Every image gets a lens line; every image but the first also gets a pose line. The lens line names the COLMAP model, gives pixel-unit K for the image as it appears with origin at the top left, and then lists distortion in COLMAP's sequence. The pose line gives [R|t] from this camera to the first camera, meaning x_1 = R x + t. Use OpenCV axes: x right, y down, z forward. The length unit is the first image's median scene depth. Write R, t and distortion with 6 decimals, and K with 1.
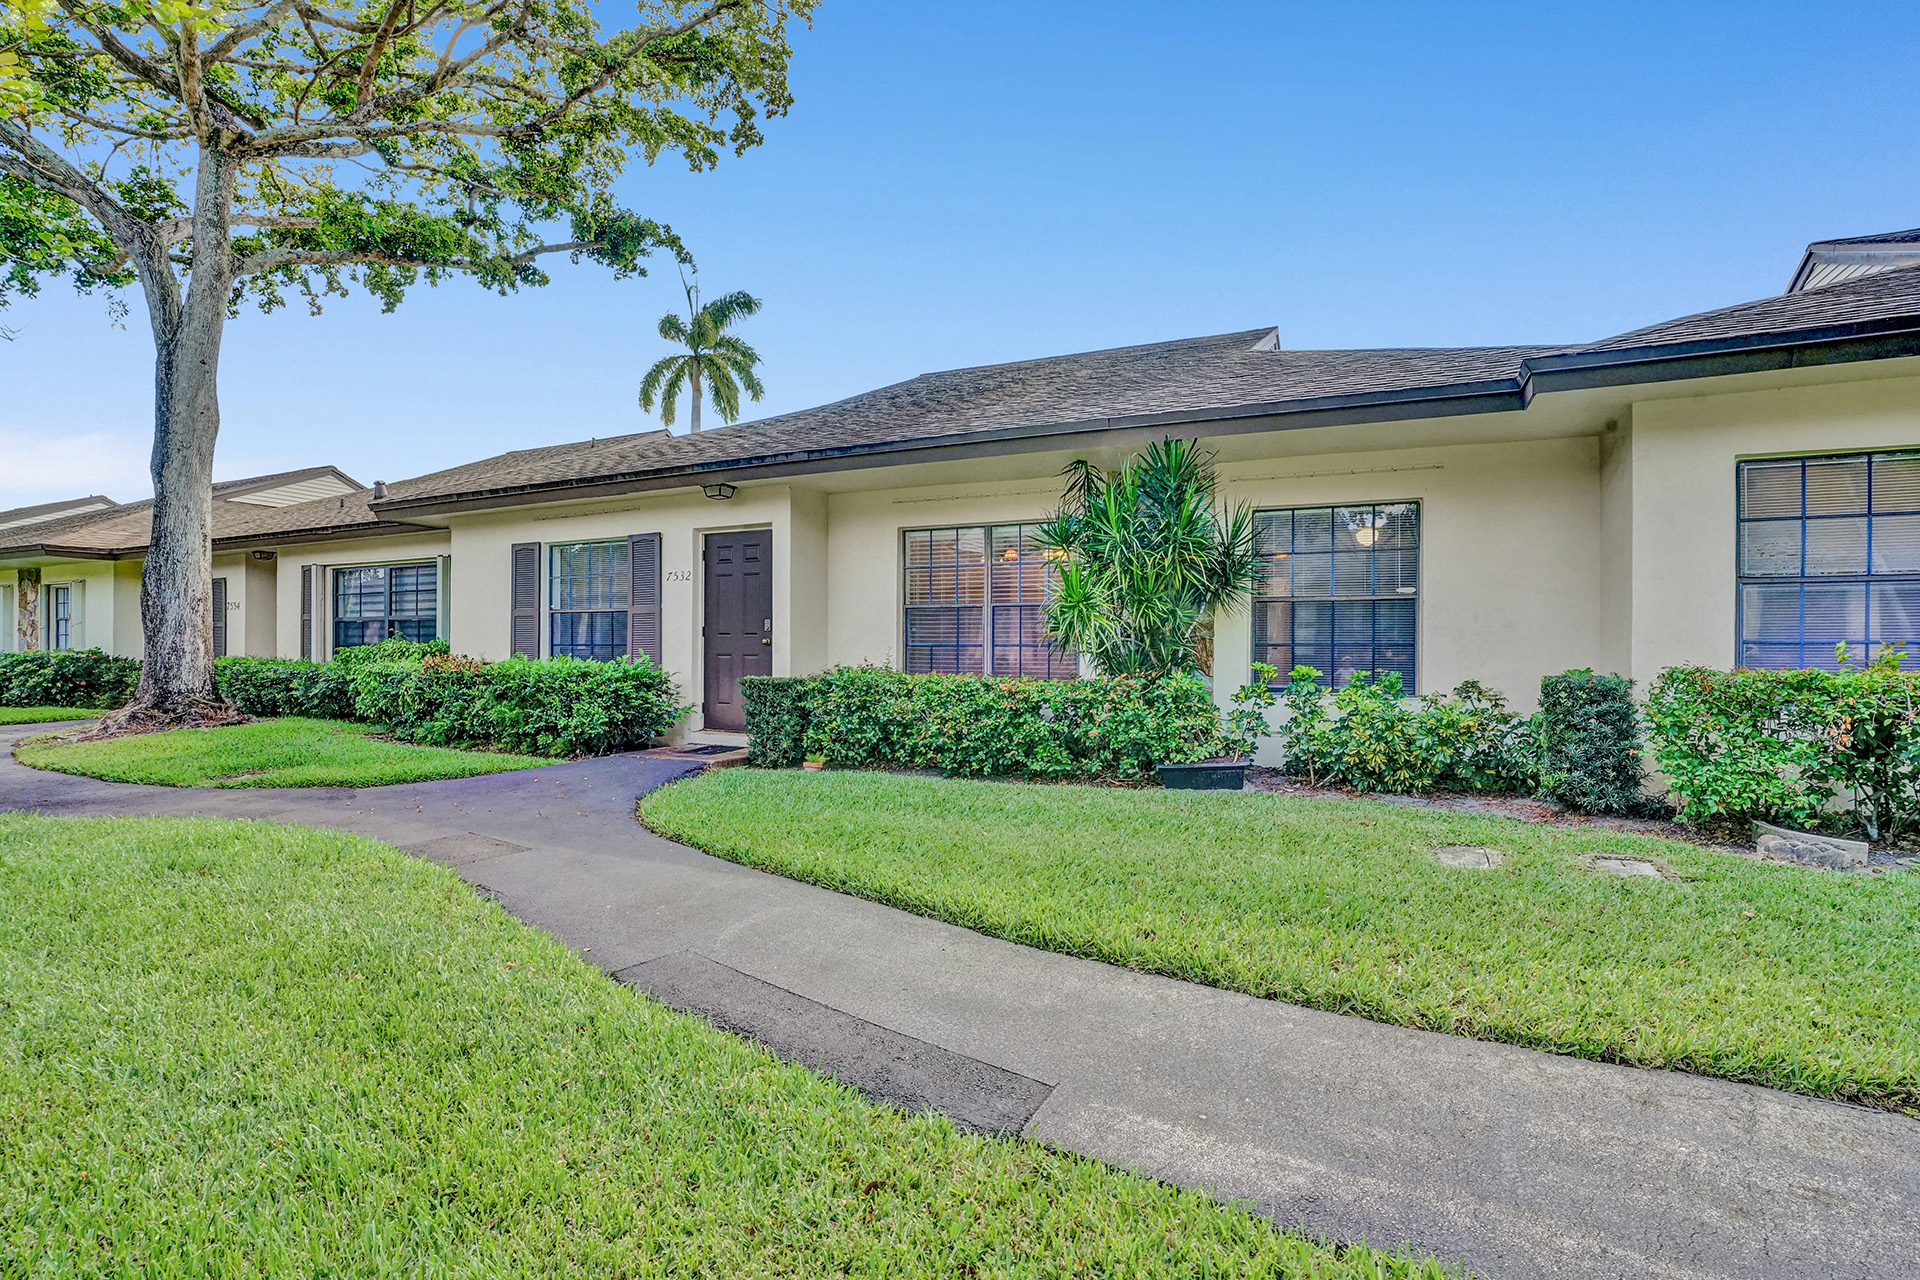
lens RADIAL K [[902.0, 0, 956.3], [0, 902.0, 682.0], [0, 0, 1]] dist [-0.066403, 0.022919]
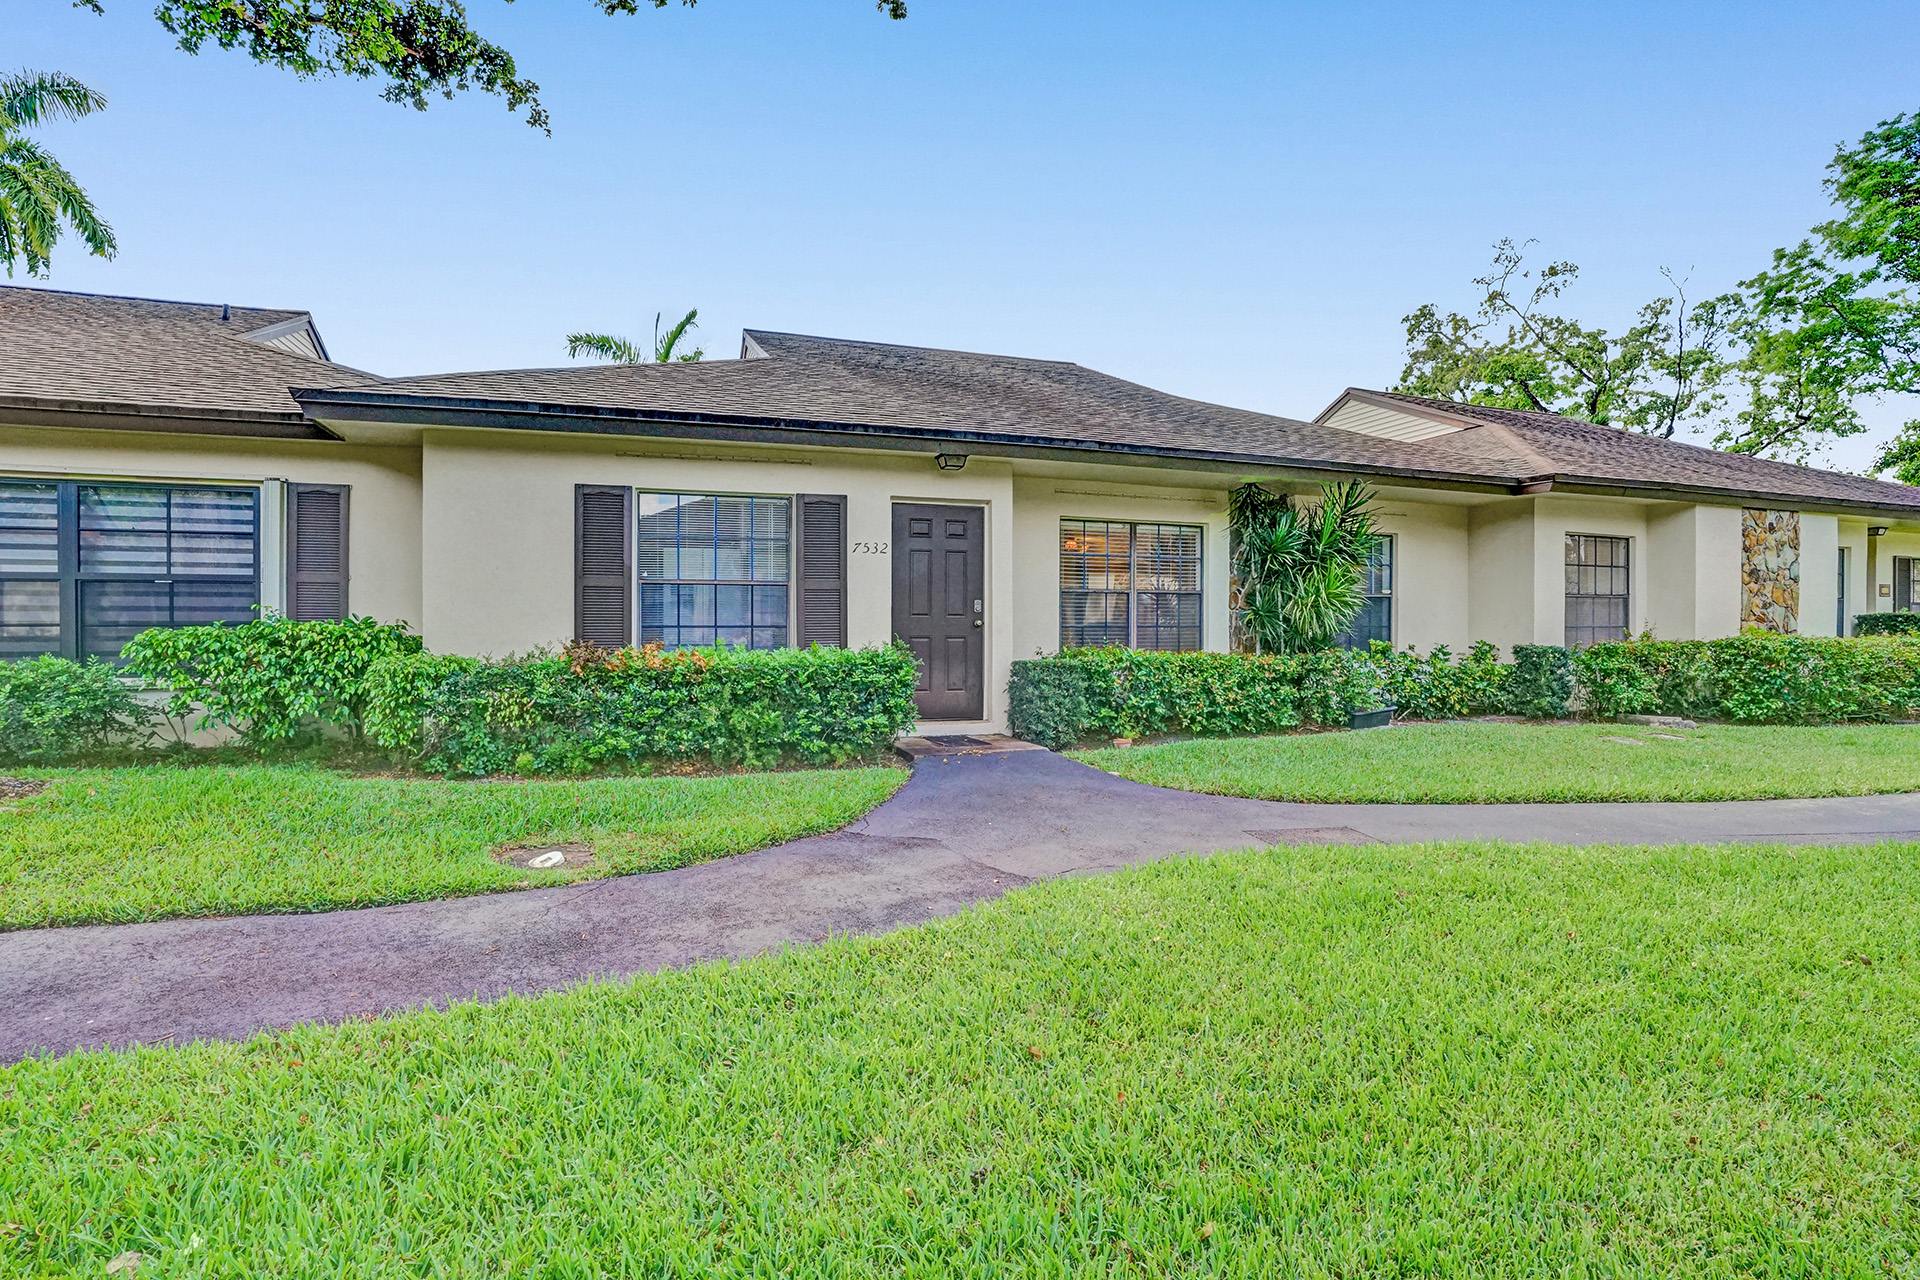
lens RADIAL K [[932.6, 0, 954.4], [0, 932.6, 643.2], [0, 0, 1]] dist [-0.068541, 0.027885]
pose [[0.710357, -0.015555, 0.703669, -0.803436], [0.025982, 0.999654, -0.004130, -0.017425], [-0.703362, 0.021217, 0.710516, 0.268696]]
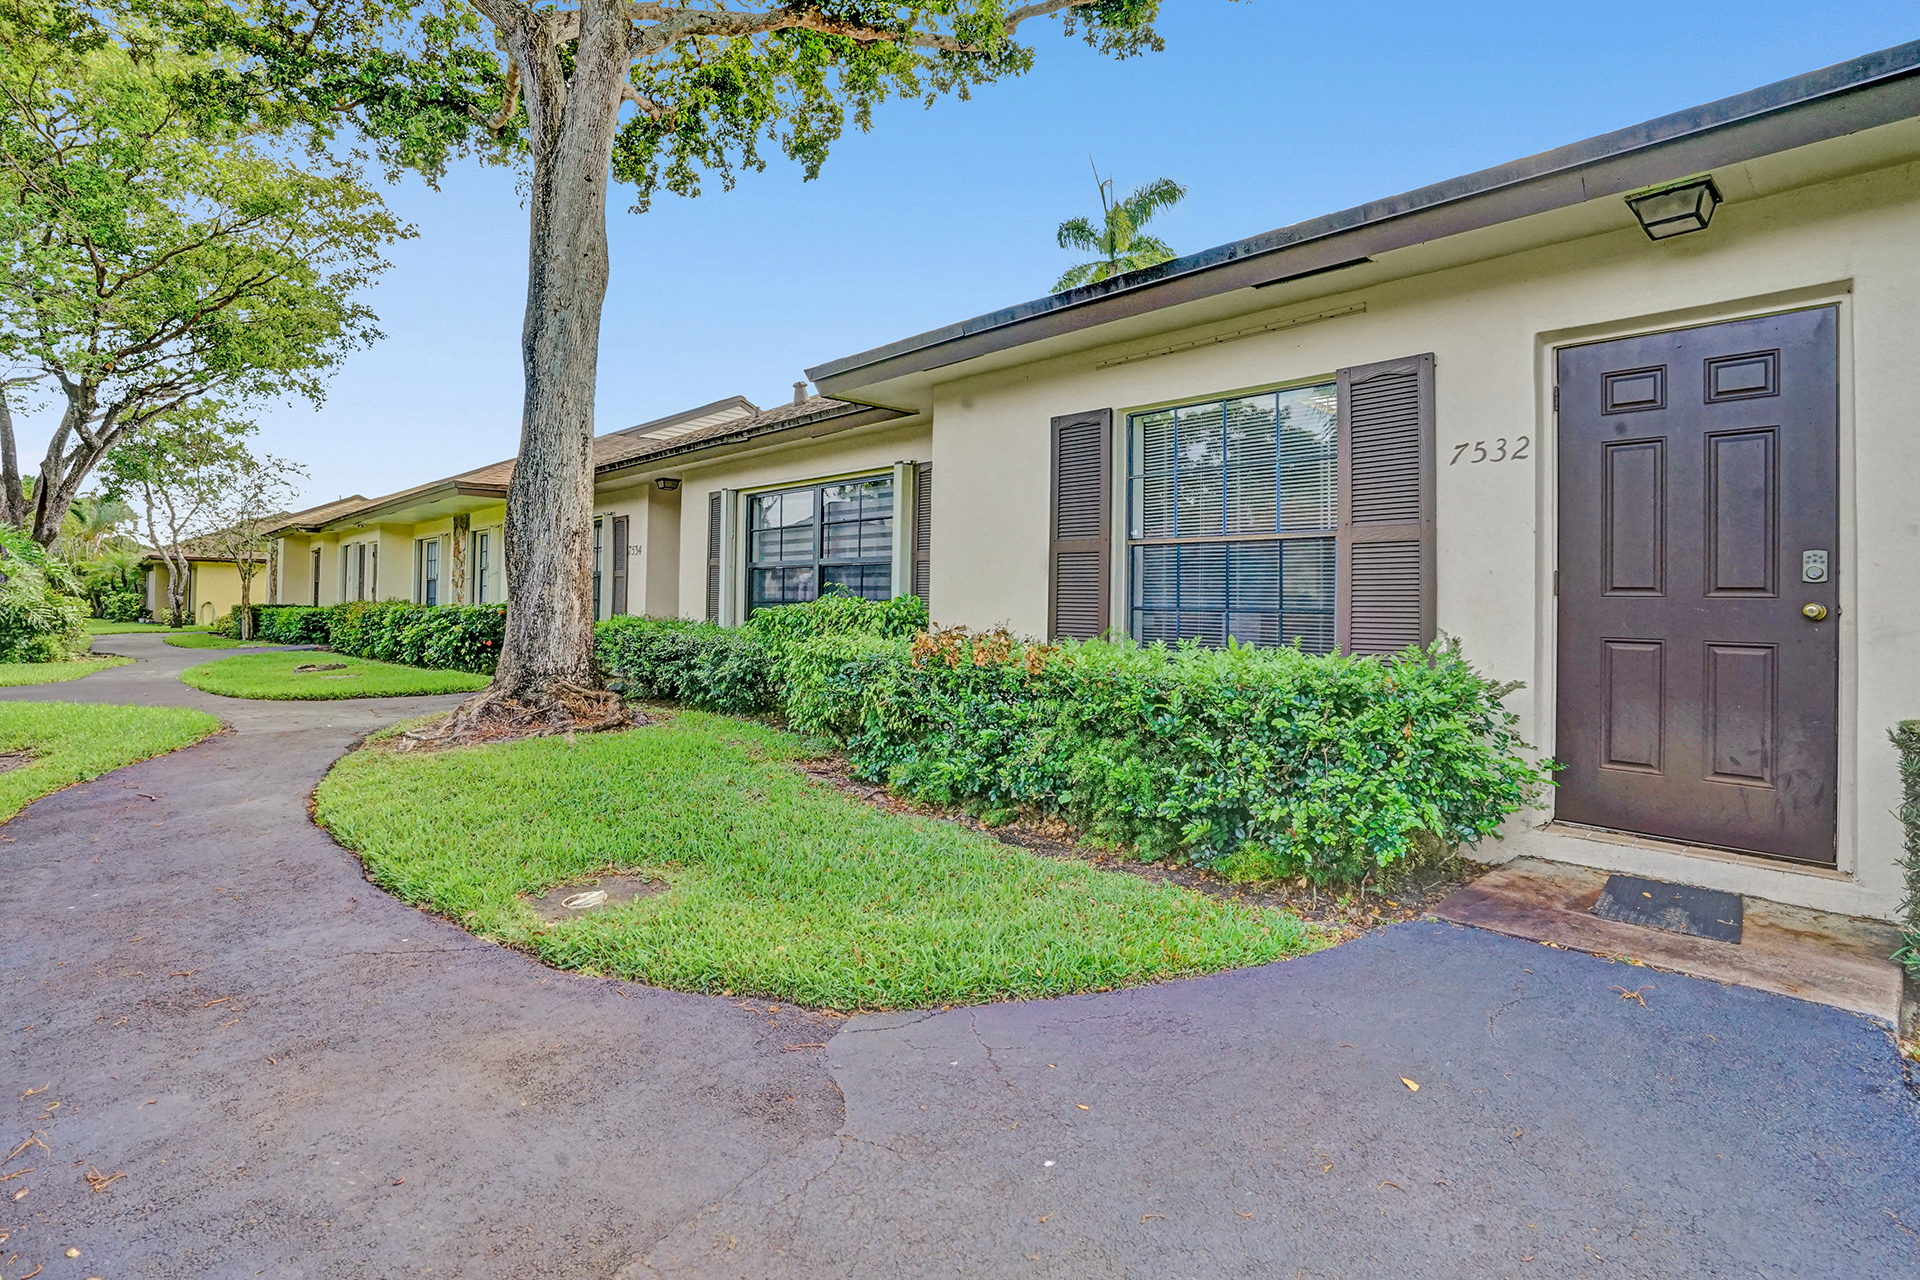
lens RADIAL K [[932.6, 0, 954.4], [0, 932.6, 643.2], [0, 0, 1]] dist [-0.068541, 0.027885]
pose [[0.927397, 0.023818, -0.373319, -0.343409], [-0.021568, 0.999715, 0.010202, -0.024653], [0.373456, -0.001409, 0.927647, 0.460963]]
